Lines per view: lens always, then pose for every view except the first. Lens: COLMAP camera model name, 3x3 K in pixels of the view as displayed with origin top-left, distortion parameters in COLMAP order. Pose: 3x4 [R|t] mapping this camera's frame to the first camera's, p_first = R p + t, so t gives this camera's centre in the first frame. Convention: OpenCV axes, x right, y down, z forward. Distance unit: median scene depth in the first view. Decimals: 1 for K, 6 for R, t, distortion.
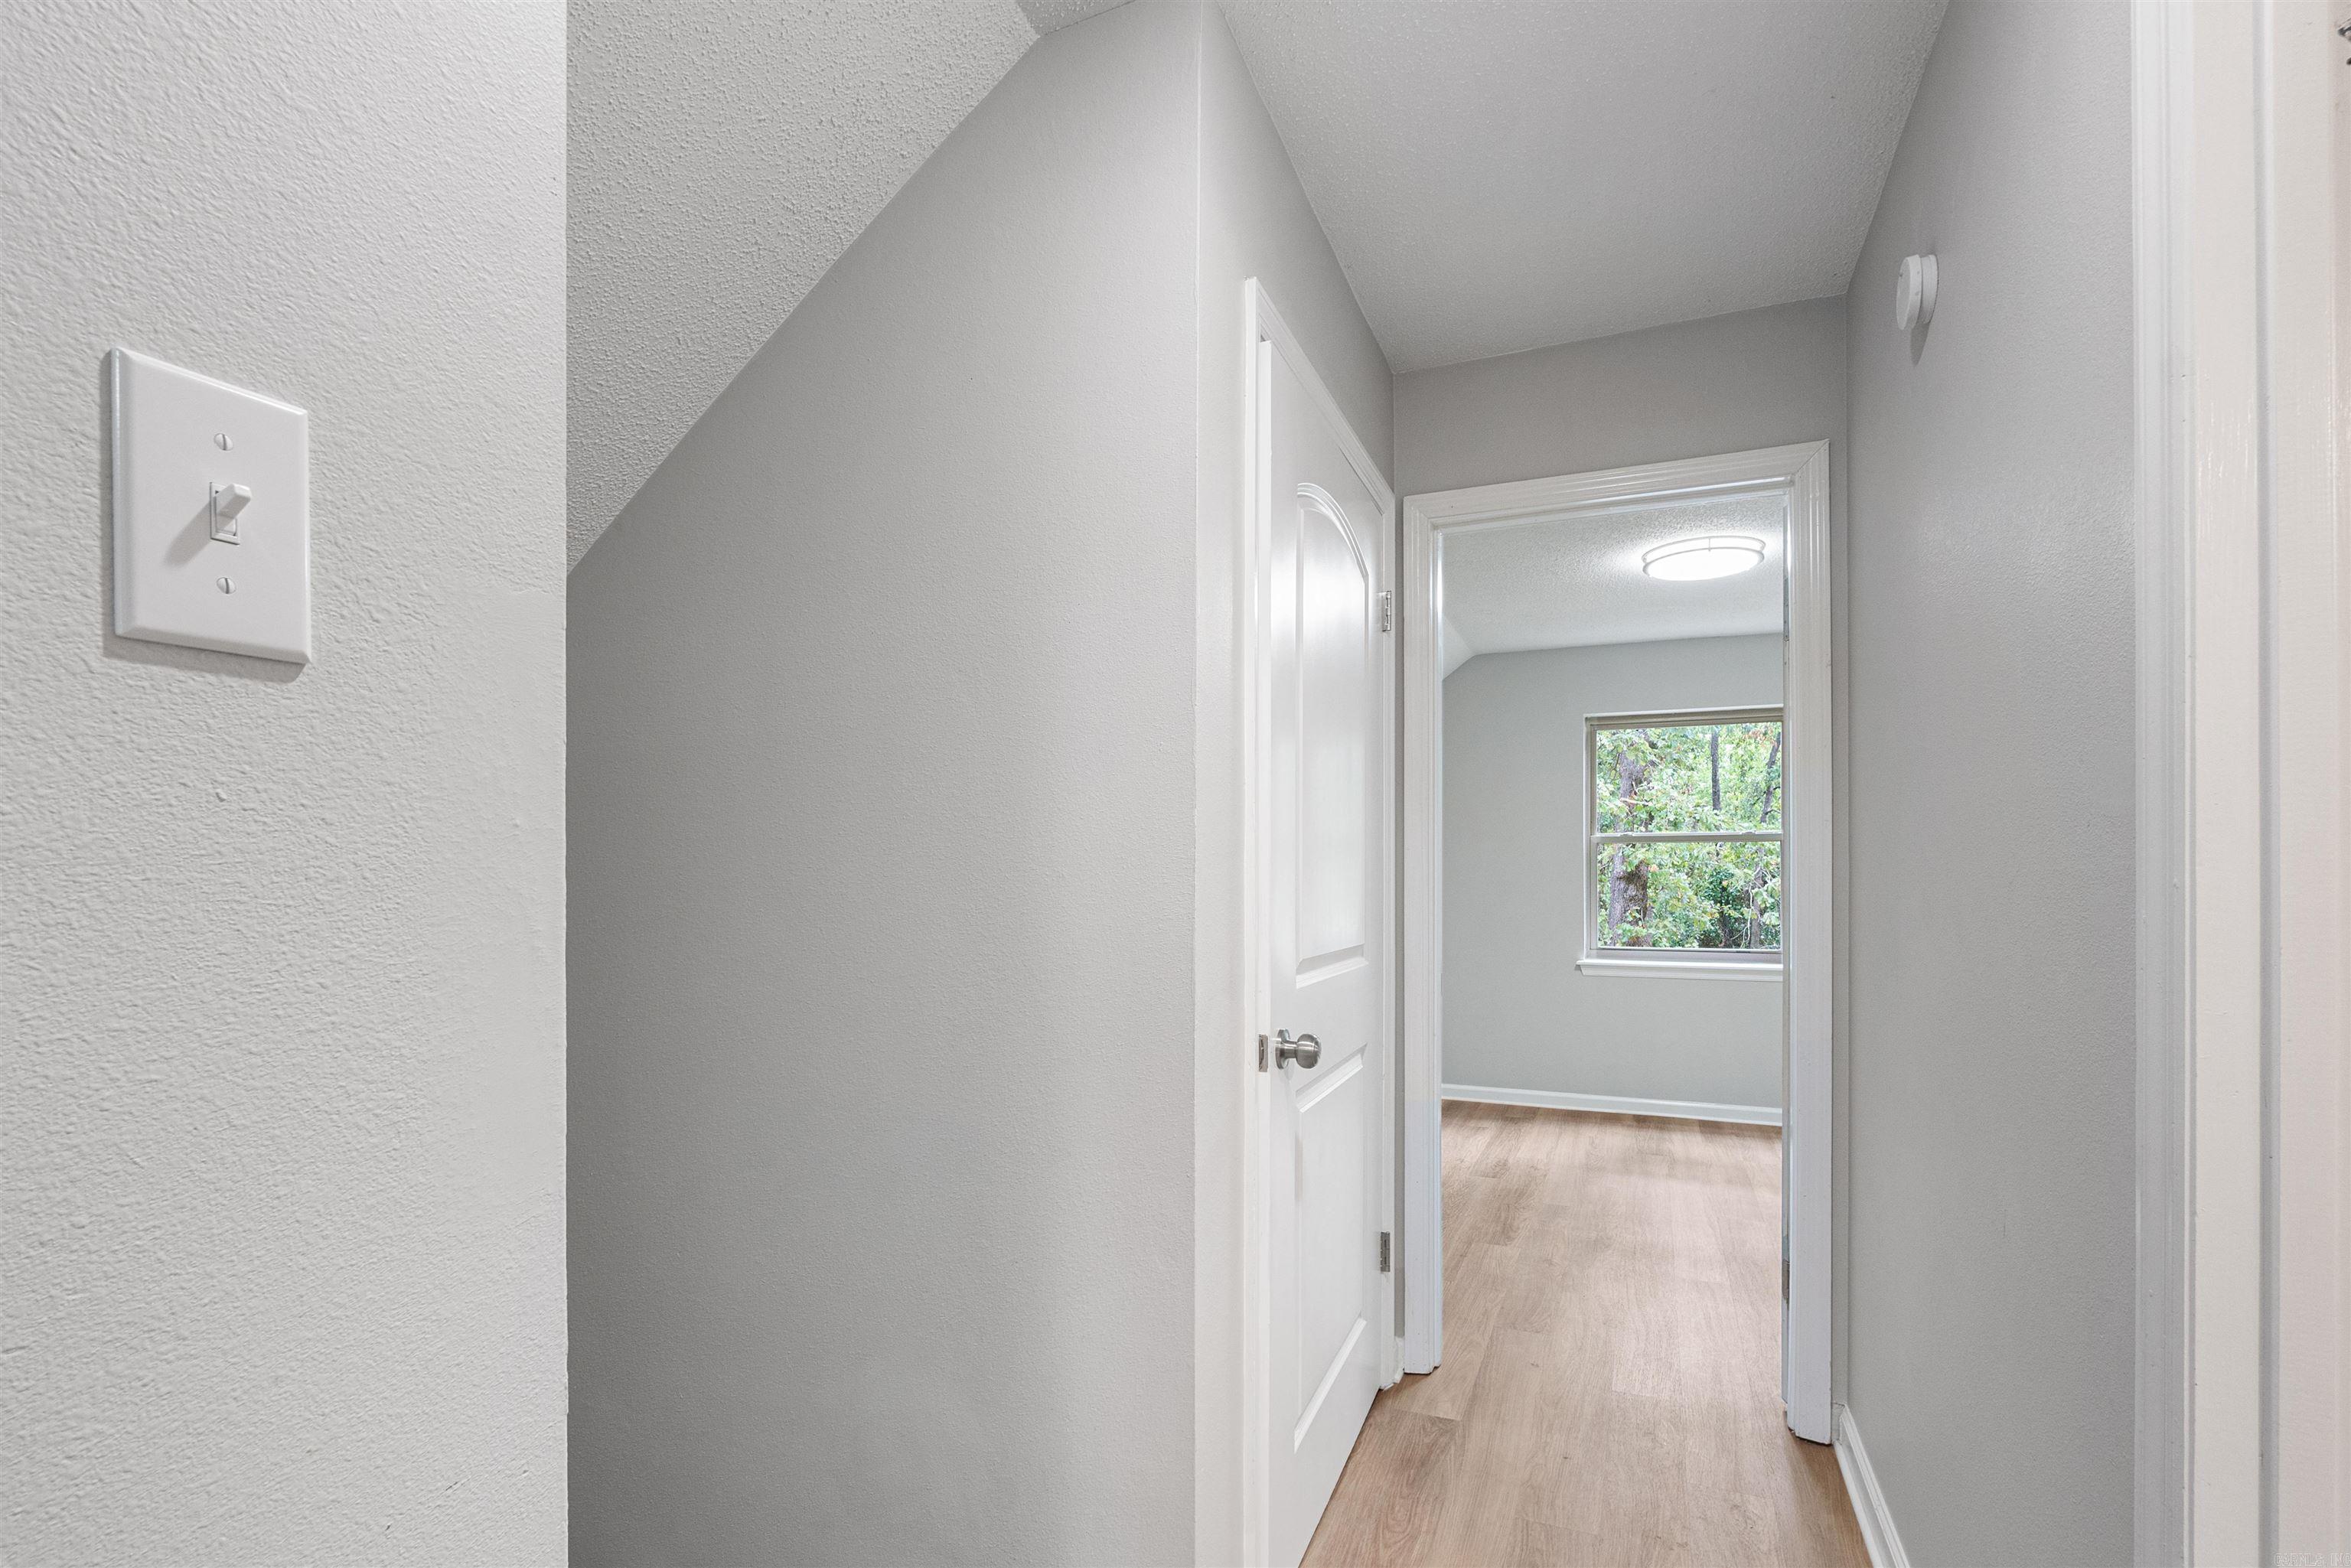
lens RADIAL K [[1086.4, 0, 1169.4], [0, 1086.4, 879.1], [0, 0, 1]] dist [-0.004713, -0.000051]
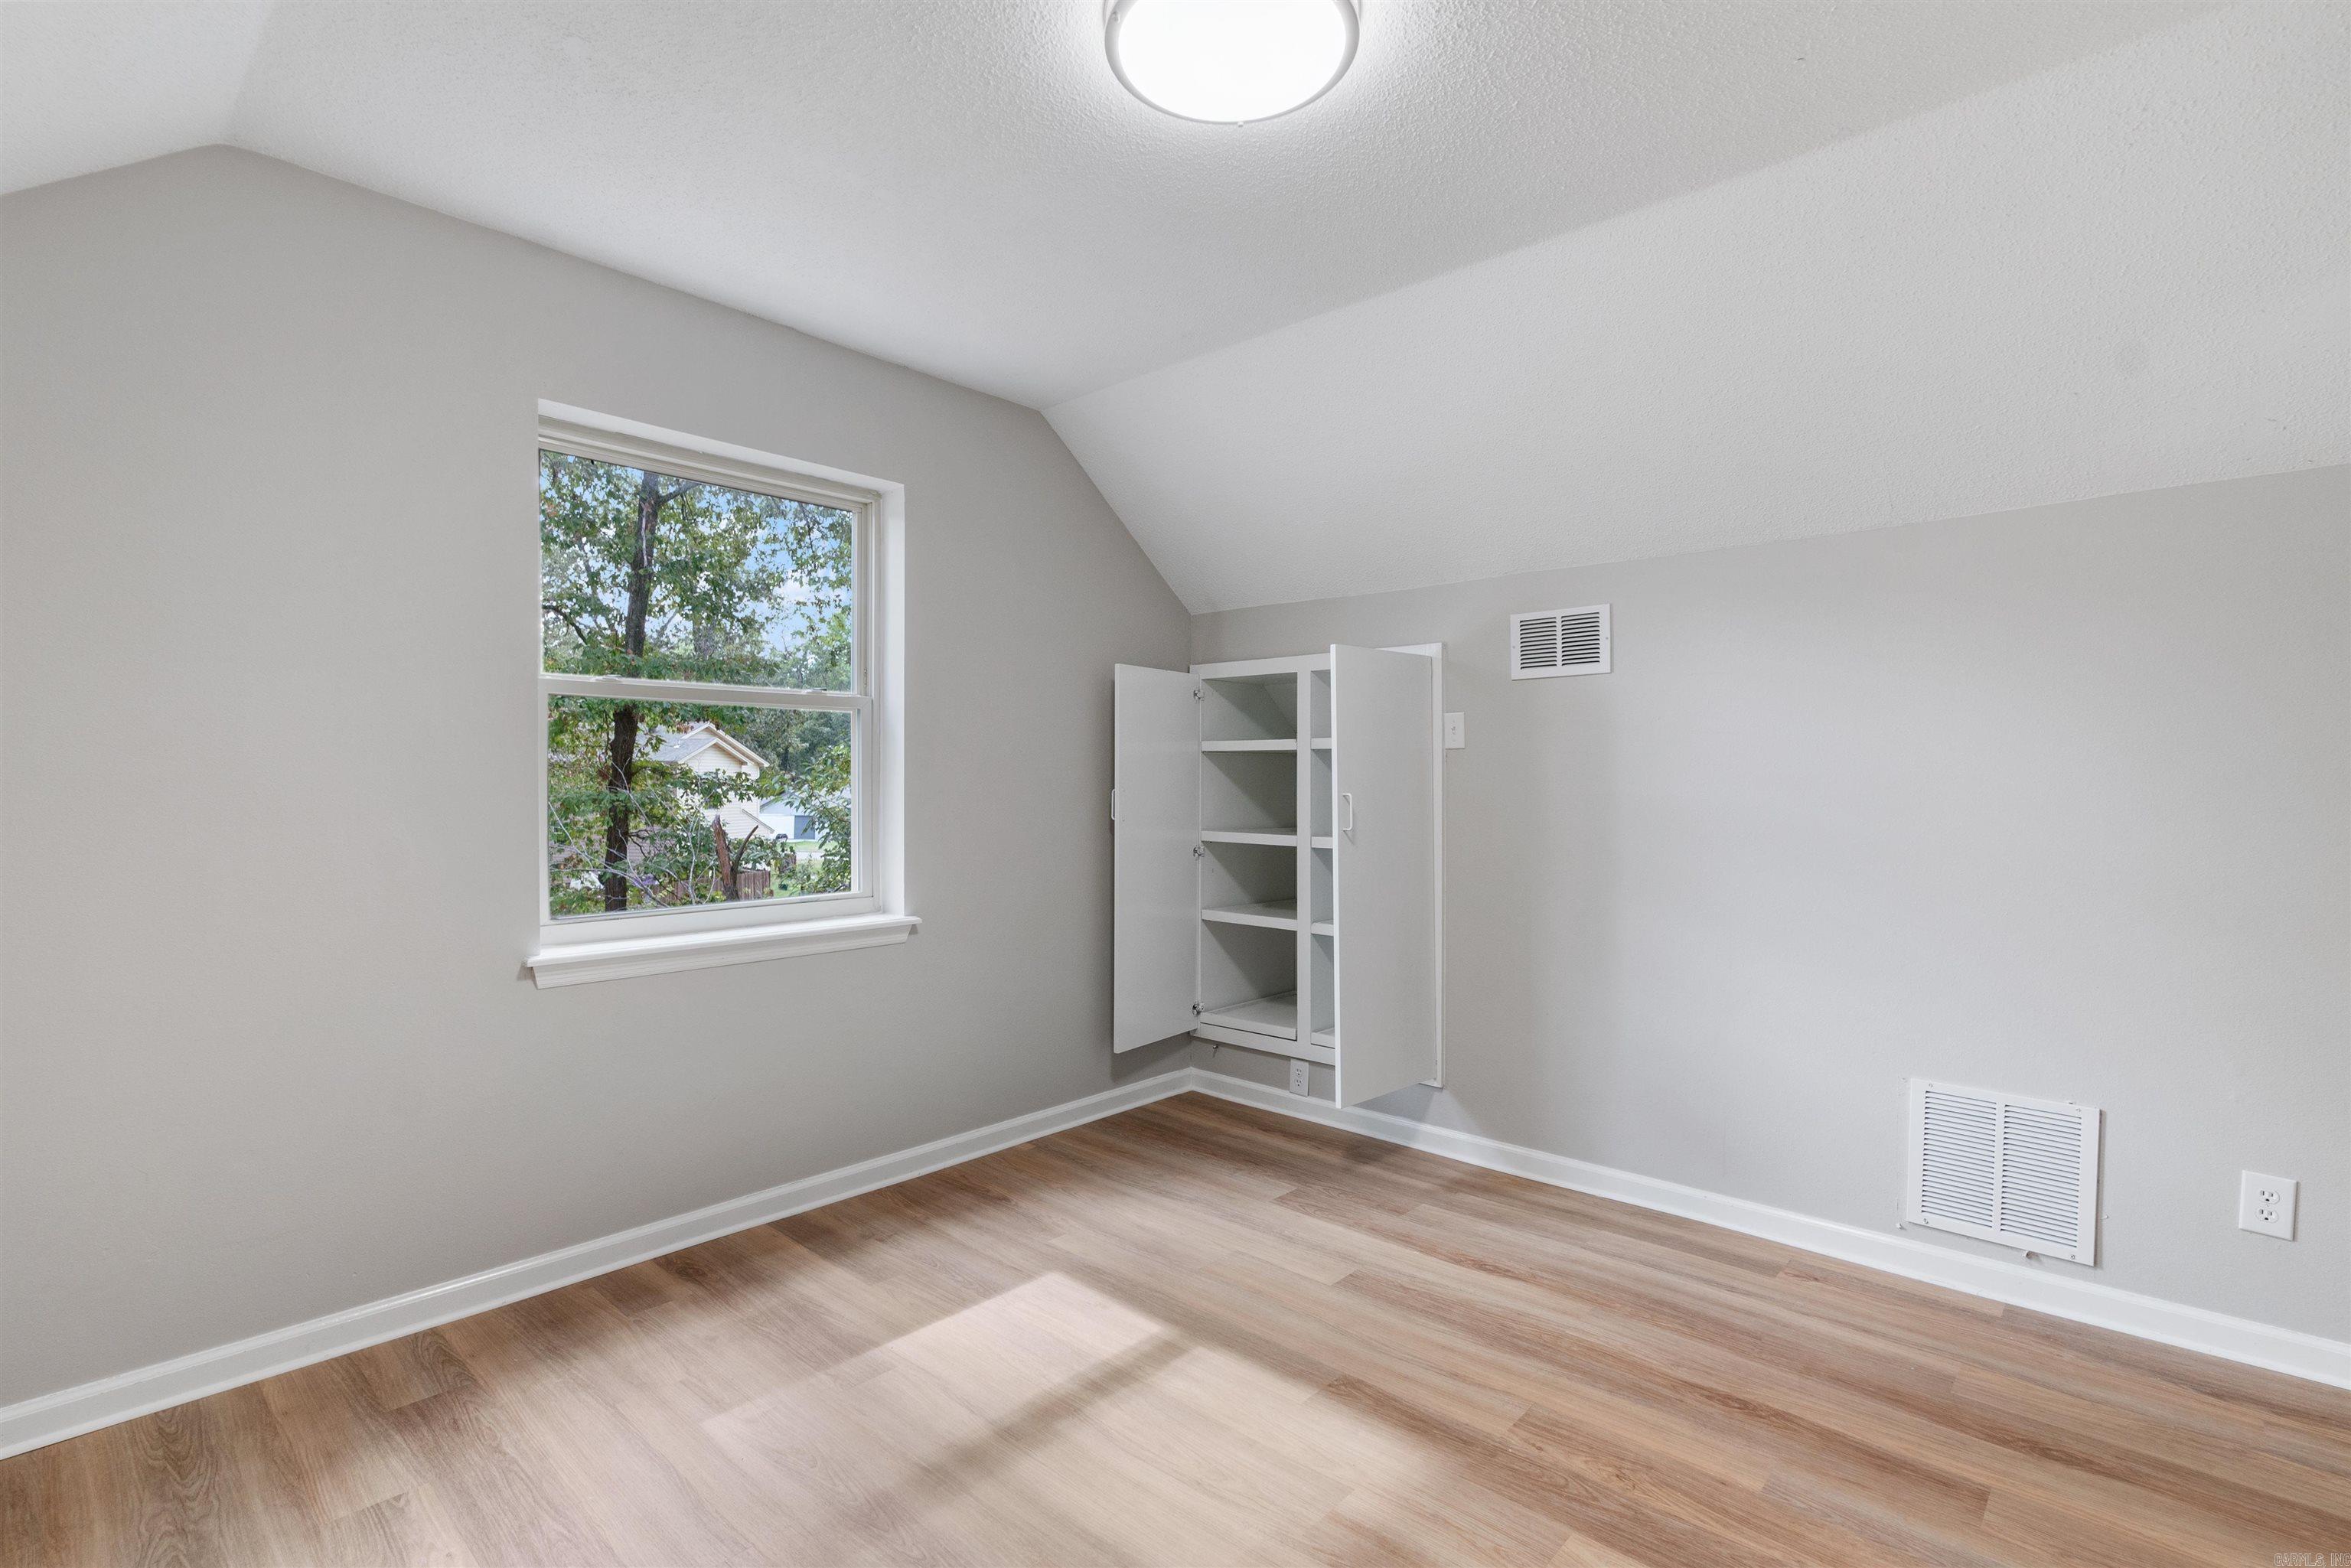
lens RADIAL K [[1086.4, 0, 1183.6], [0, 1086.4, 780.9], [0, 0, 1]] dist [-0.004713, -0.000051]
pose [[0.330419, 0.001224, 0.943834, 0.051633], [0.001997, 0.999996, -0.001996, 0.004940], [-0.943832, 0.002545, 0.330415, 0.642421]]
